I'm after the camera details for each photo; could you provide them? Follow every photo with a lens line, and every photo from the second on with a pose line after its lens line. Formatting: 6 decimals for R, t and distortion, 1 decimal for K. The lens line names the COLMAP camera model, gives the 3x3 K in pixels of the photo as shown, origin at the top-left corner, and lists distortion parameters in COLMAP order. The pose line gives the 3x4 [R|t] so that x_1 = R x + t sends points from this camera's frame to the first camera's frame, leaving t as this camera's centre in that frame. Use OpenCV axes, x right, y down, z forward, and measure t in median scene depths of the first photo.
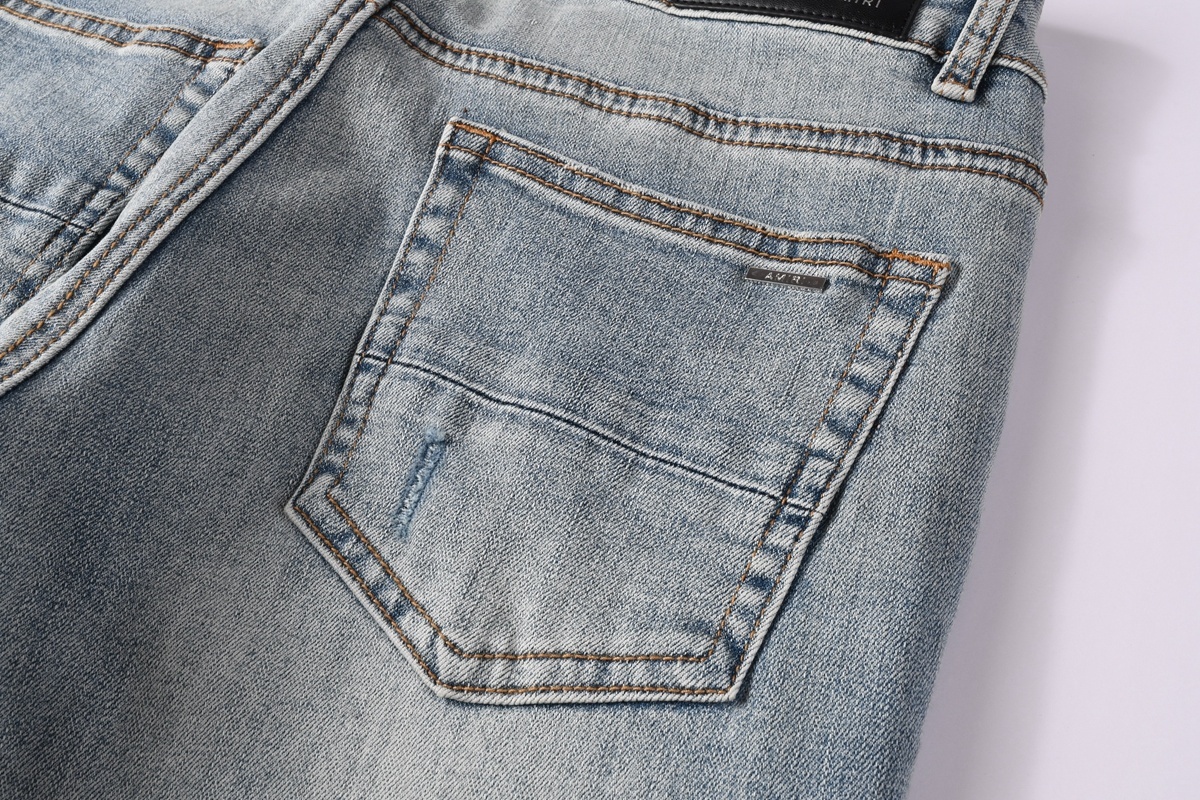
lens RADIAL K [[1251.1, 0, 600.0], [0, 1251.1, 400.0], [0, 0, 1]] dist [0.016744, -0.009551]
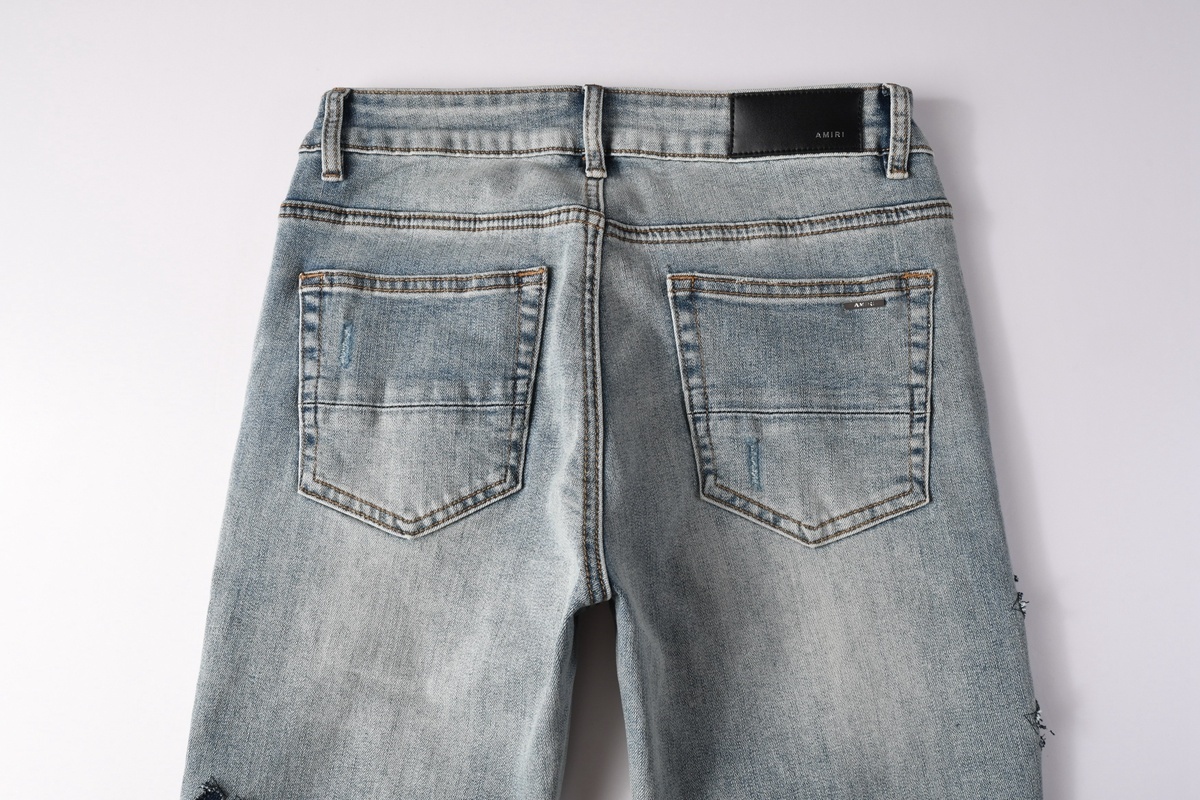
lens RADIAL K [[873.4, 0, 600.0], [0, 873.4, 400.0], [0, 0, 1]] dist [-0.026096, -0.002518]
pose [[0.908982, -0.401684, 0.111359, -0.472120], [0.341691, 0.871049, 0.352877, -0.608393], [-0.238744, -0.282708, 0.929020, -0.302118]]
